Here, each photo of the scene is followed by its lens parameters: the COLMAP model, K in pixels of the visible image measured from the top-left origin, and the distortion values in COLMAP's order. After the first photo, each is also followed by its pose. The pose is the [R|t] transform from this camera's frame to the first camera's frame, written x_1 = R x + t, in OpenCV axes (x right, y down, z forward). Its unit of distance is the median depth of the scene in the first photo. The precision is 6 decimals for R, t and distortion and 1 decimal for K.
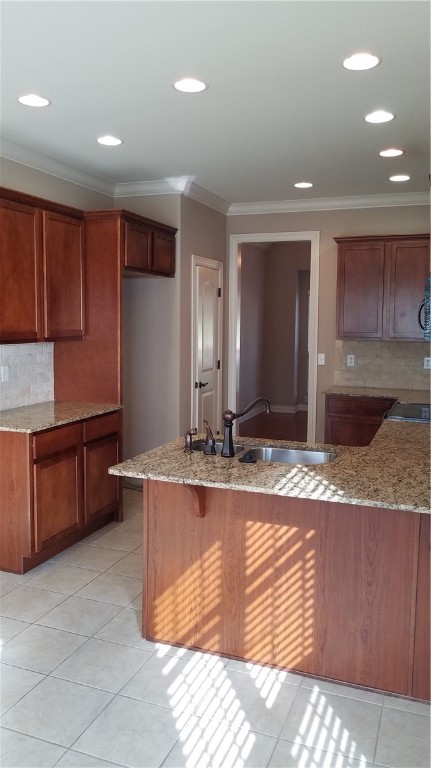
lens RADIAL K [[618.2, 0, 213.9], [0, 618.2, 371.4], [0, 0, 1]] dist [-0.030337, -0.002673]
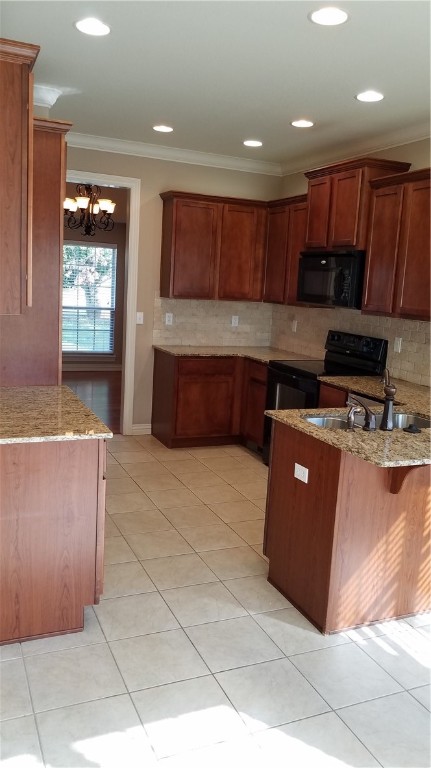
lens RADIAL K [[617.1, 0, 215.5], [0, 617.1, 384.0], [0, 0, 1]] dist [-0.012727, -0.000427]
pose [[0.691743, -0.086910, 0.716894, -0.895933], [0.005669, 0.993354, 0.114956, -0.055421], [-0.722121, -0.075456, 0.687639, 0.518468]]
